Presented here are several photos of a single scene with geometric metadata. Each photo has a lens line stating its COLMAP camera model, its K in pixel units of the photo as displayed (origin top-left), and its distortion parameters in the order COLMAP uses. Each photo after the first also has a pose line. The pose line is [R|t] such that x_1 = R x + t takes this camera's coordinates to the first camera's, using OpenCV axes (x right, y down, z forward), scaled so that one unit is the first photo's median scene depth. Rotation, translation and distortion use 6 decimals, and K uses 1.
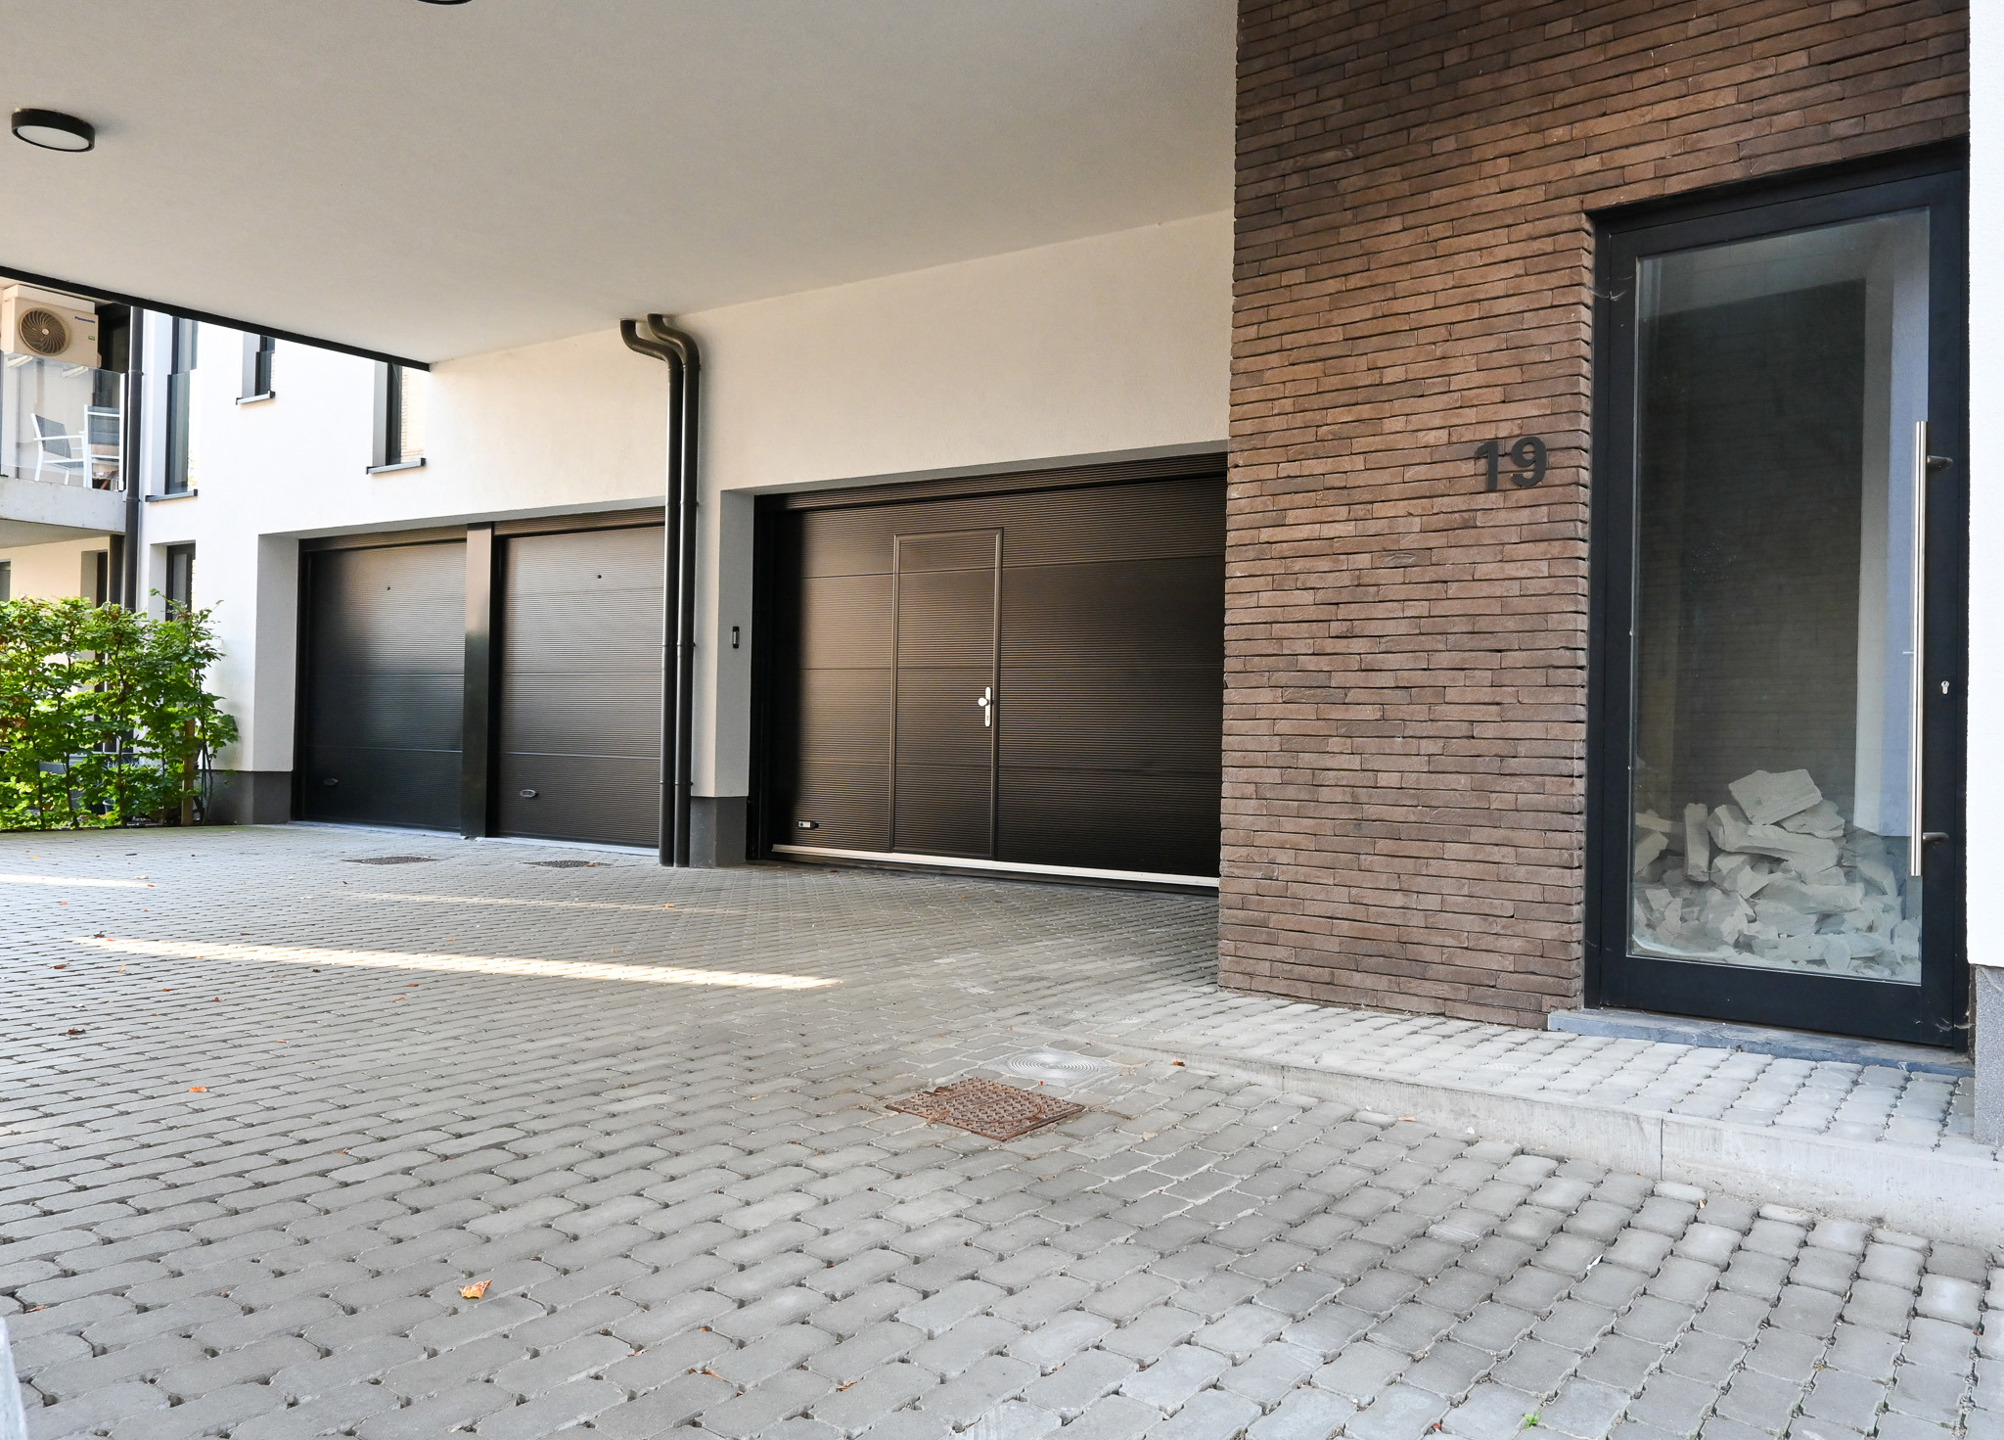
lens RADIAL K [[1505.0, 0, 1122.9], [0, 1505.0, 741.5], [0, 0, 1]] dist [-0.008067, -0.006836]
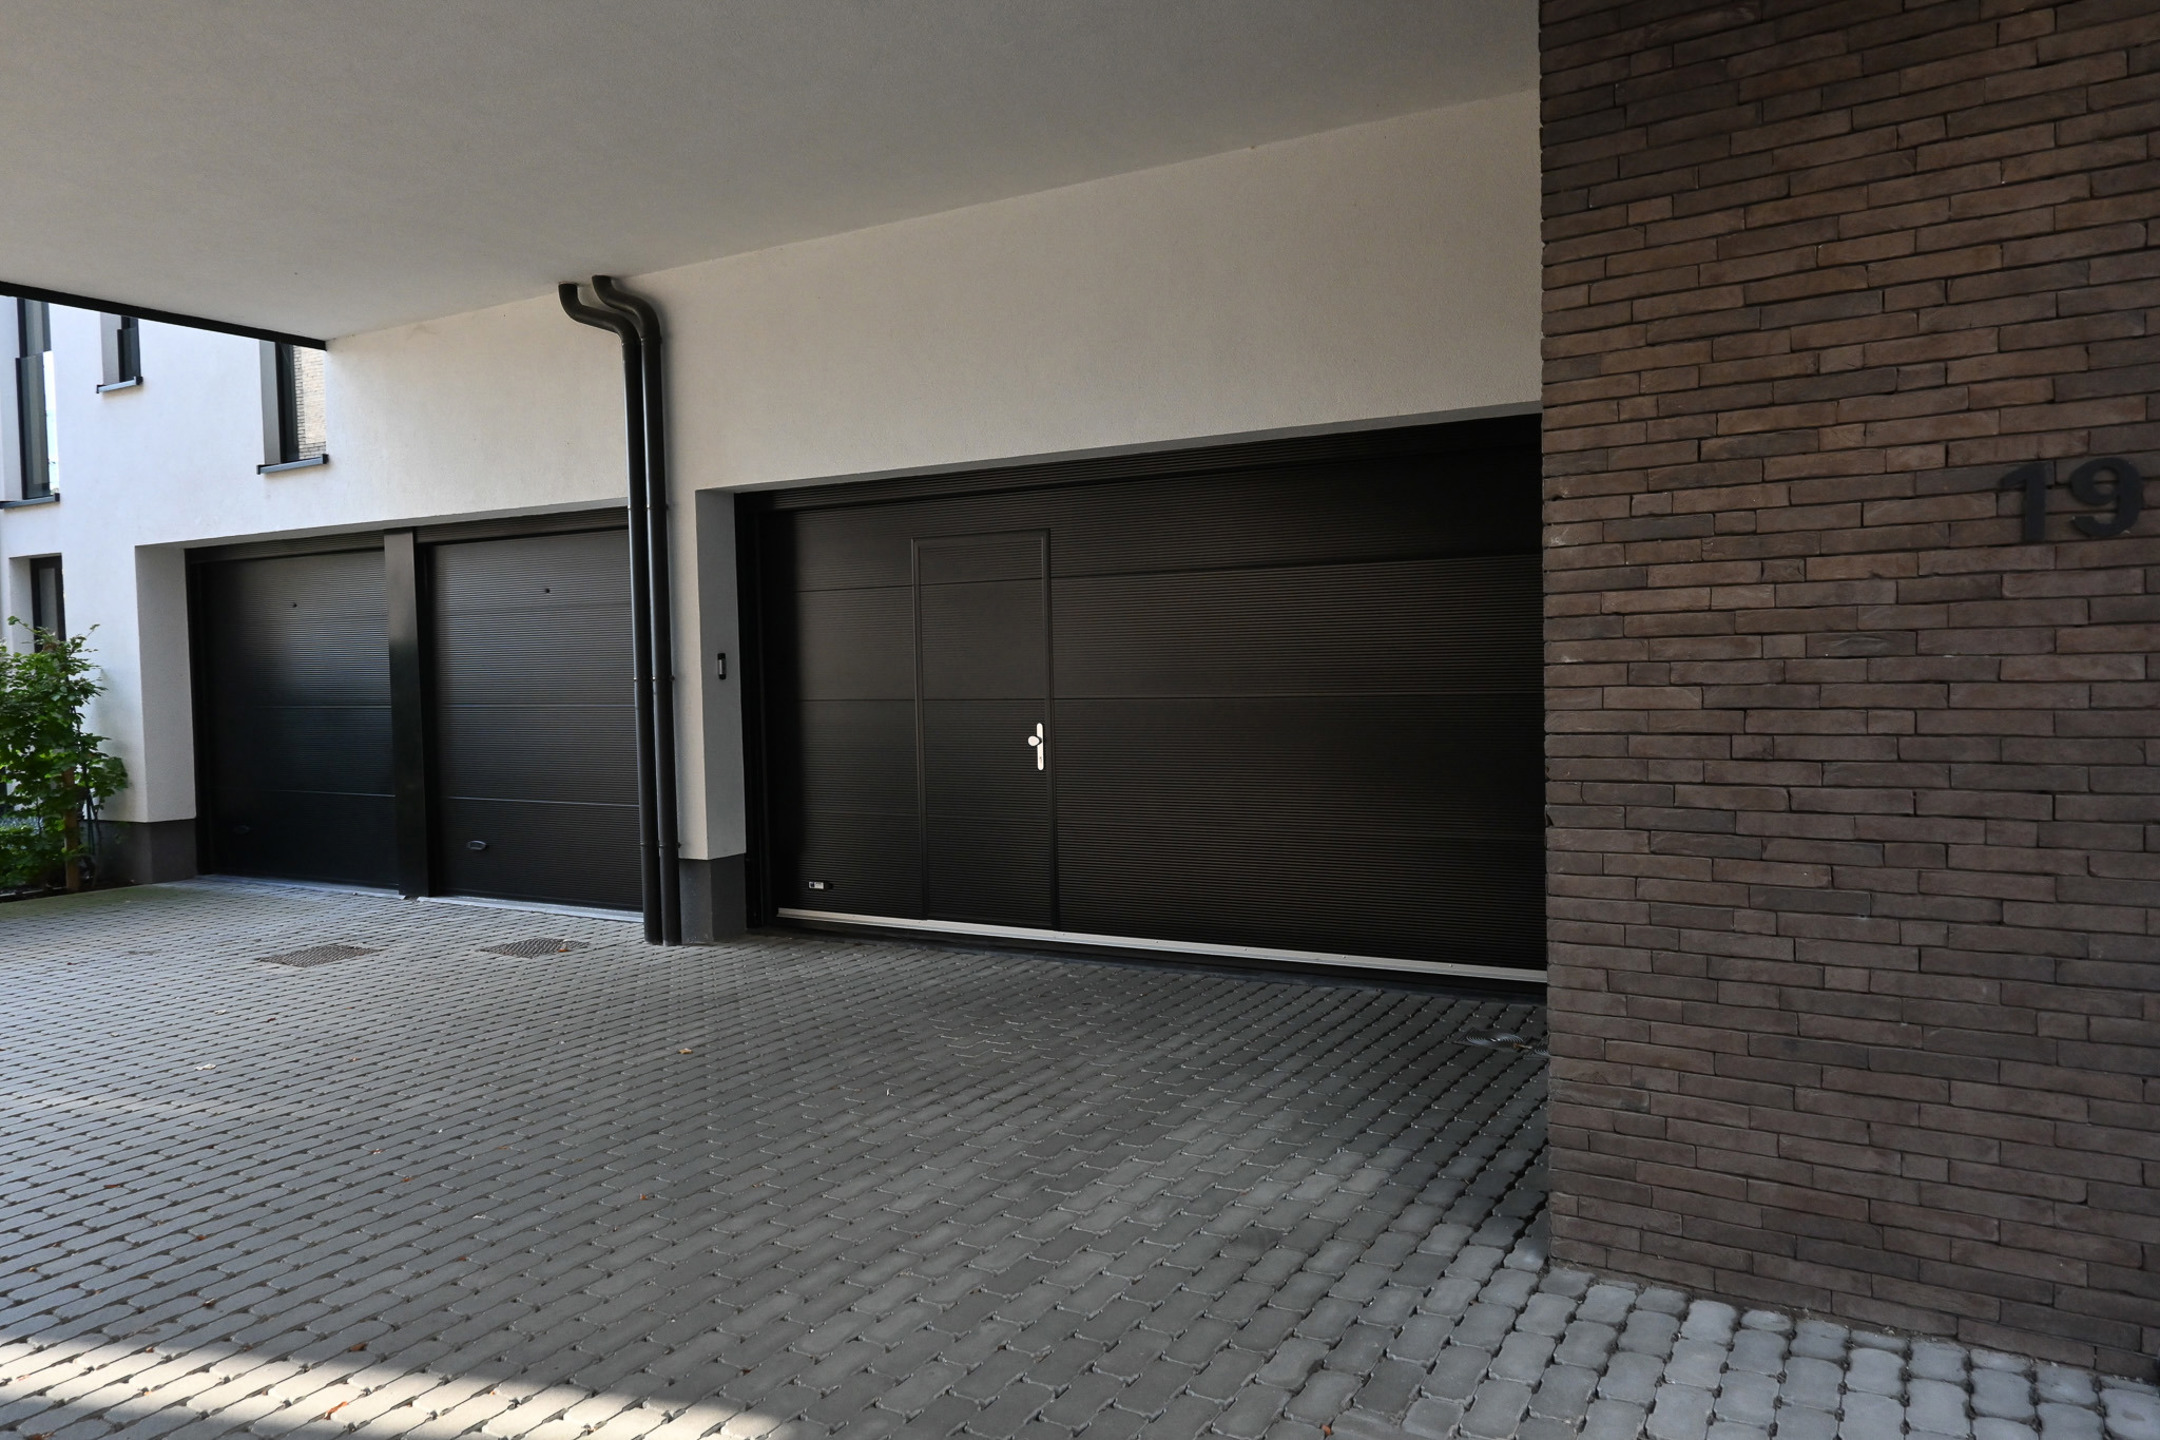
lens RADIAL K [[1395.3, 0, 1069.1], [0, 1395.3, 722.4], [0, 0, 1]] dist [-0.006629, 0.000889]
pose [[0.998284, -0.041300, 0.041503, -0.116046], [0.039160, 0.997925, 0.051115, -0.082611], [-0.043528, -0.049402, 0.997830, 0.256045]]
